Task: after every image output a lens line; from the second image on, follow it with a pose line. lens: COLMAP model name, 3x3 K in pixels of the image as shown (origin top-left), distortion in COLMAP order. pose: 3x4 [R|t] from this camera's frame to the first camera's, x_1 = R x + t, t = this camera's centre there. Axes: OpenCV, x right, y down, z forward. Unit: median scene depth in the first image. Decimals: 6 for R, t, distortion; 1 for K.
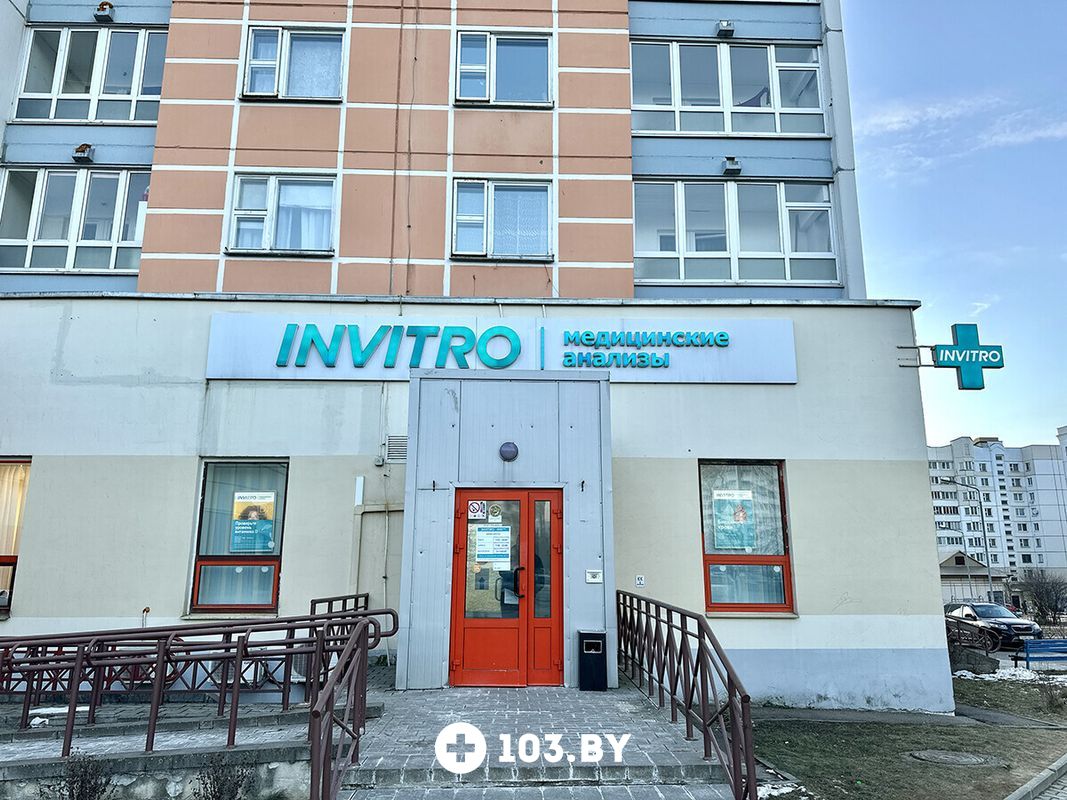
lens RADIAL K [[777.6, 0, 533.5], [0, 777.6, 400.0], [0, 0, 1]] dist [0.146061, -0.245173]
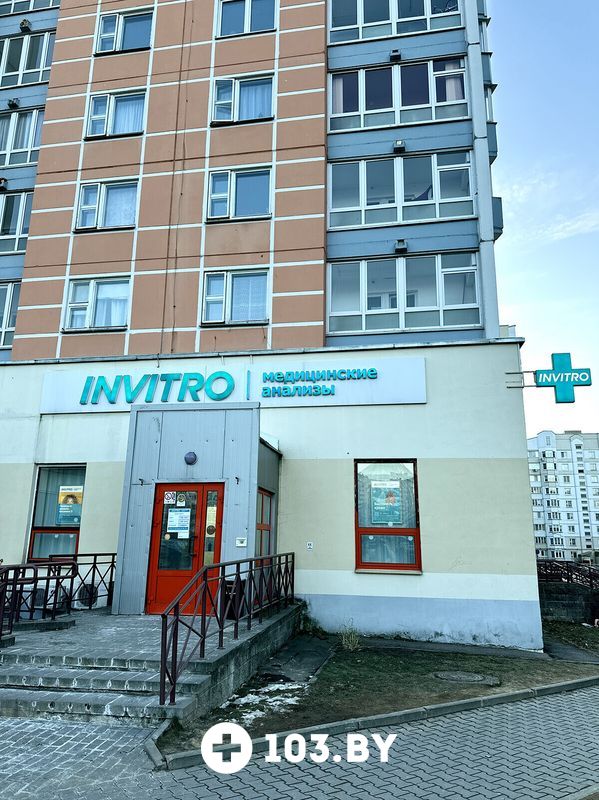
lens RADIAL K [[583.0, 0, 299.5], [0, 583.0, 400.0], [0, 0, 1]] dist [0.146061, -0.245173]
pose [[0.978484, -0.036745, -0.203026, 0.307150], [0.032759, 0.999200, -0.022959, -0.009669], [0.203707, 0.015814, 0.978904, -0.047533]]
